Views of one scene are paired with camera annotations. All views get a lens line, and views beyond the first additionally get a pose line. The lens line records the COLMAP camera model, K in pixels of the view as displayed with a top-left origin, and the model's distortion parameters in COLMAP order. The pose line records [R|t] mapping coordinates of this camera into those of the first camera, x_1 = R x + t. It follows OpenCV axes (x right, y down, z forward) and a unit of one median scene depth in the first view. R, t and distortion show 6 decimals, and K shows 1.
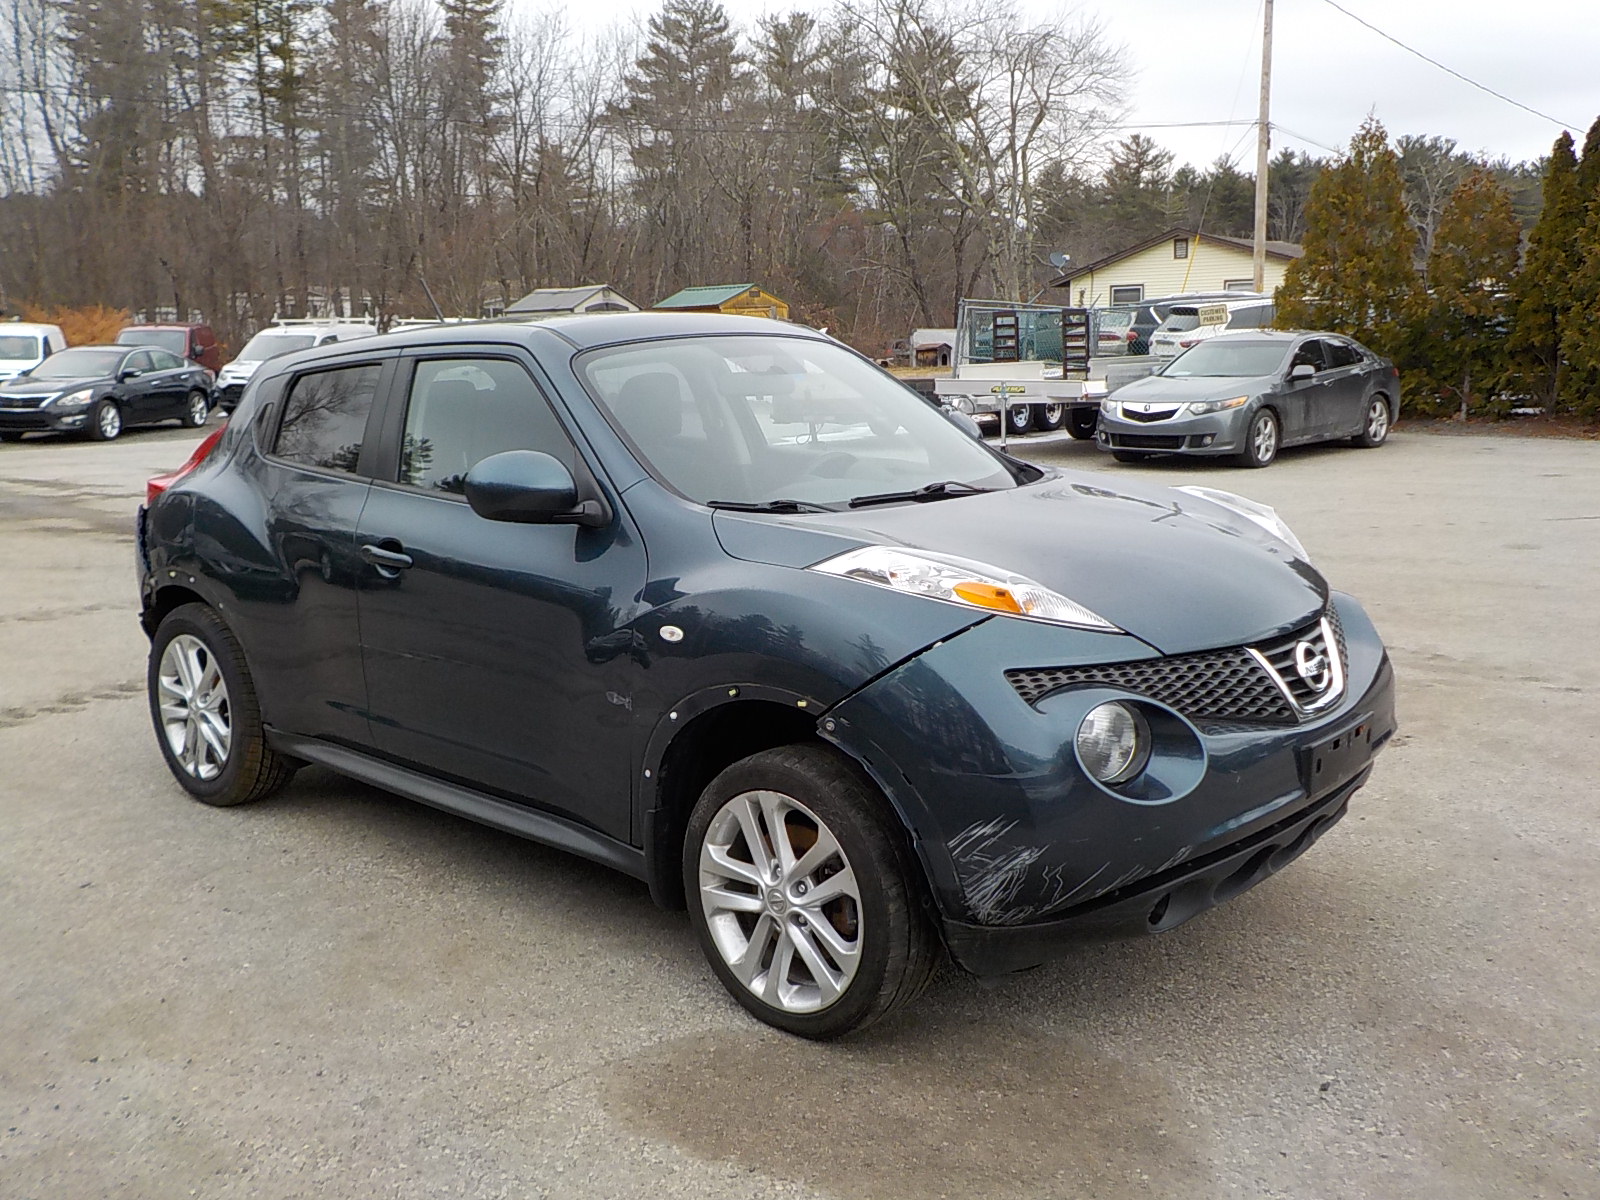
lens RADIAL K [[1406.5, 0, 800.0], [0, 1406.5, 600.0], [0, 0, 1]] dist [0.041723, -0.077846]
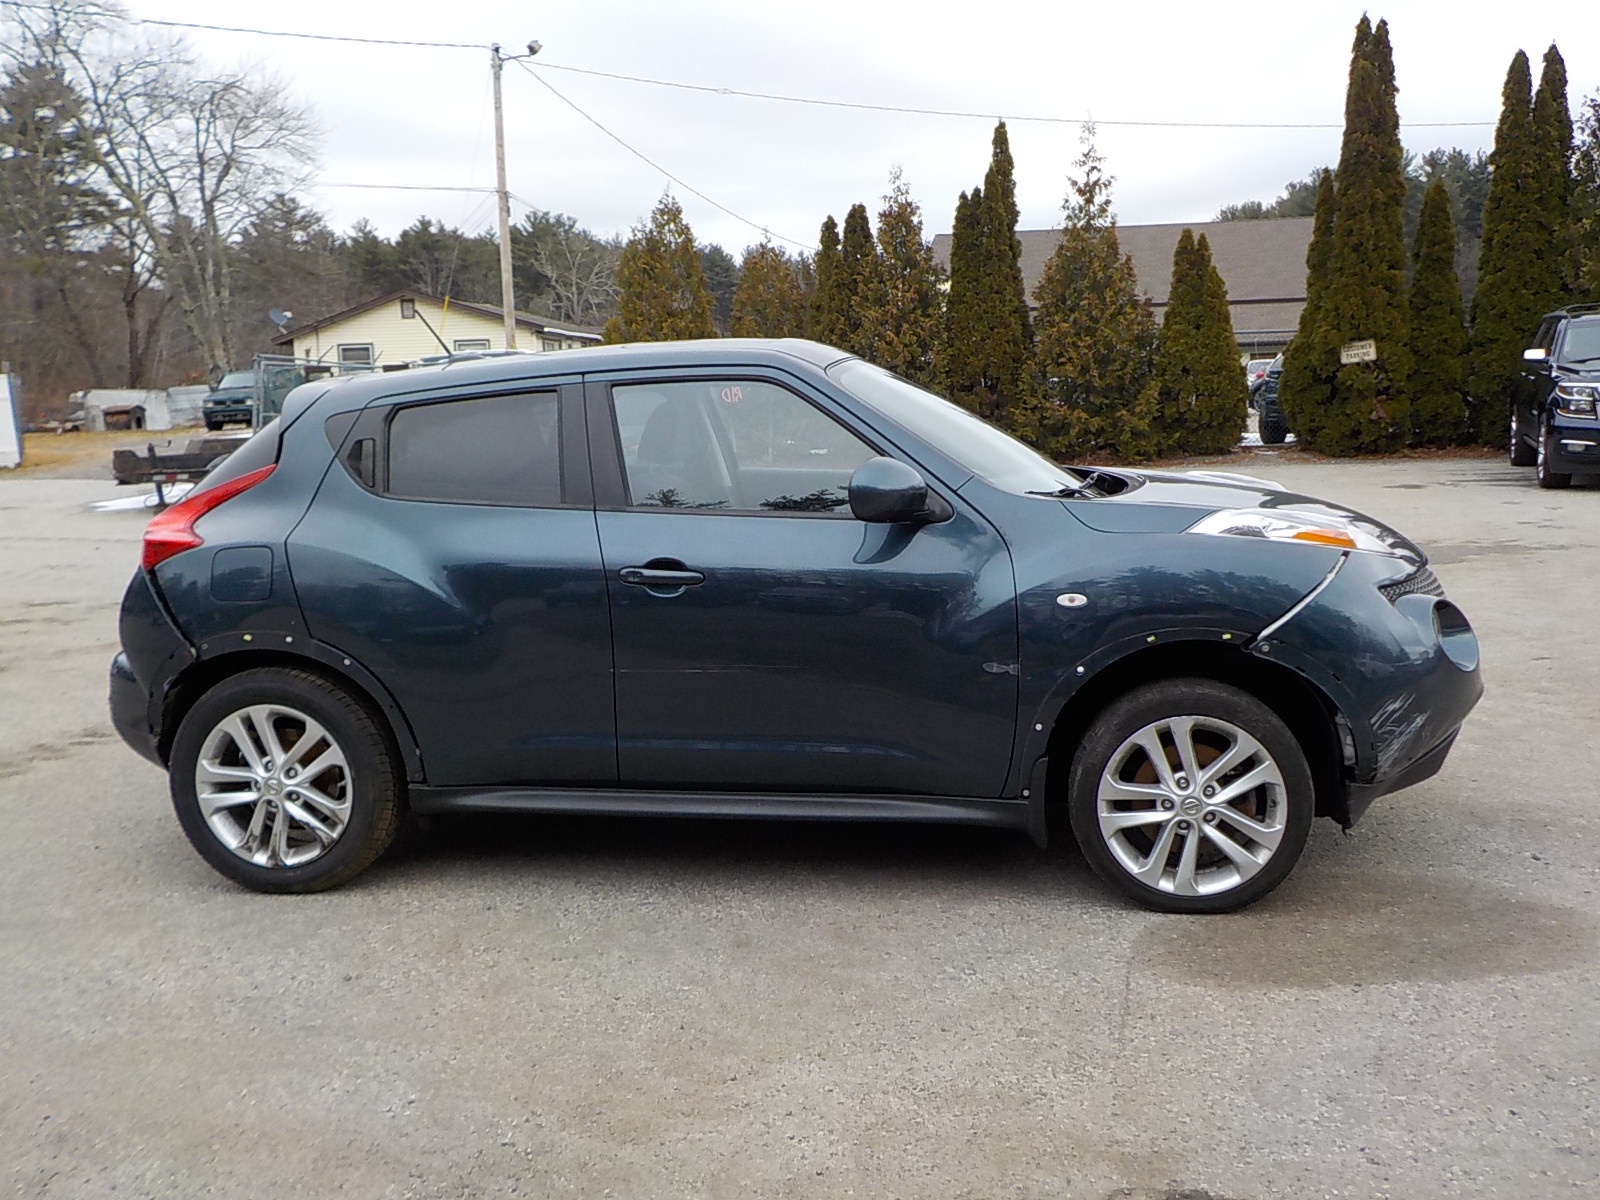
lens RADIAL K [[1410.1, 0, 775.4], [0, 1410.1, 624.6], [0, 0, 1]] dist [0.046455, -0.121186]
pose [[0.838094, -0.097526, 0.536738, -0.100058], [0.111848, 0.993708, 0.005913, 0.001034], [-0.533937, 0.055078, 0.843728, 0.015236]]
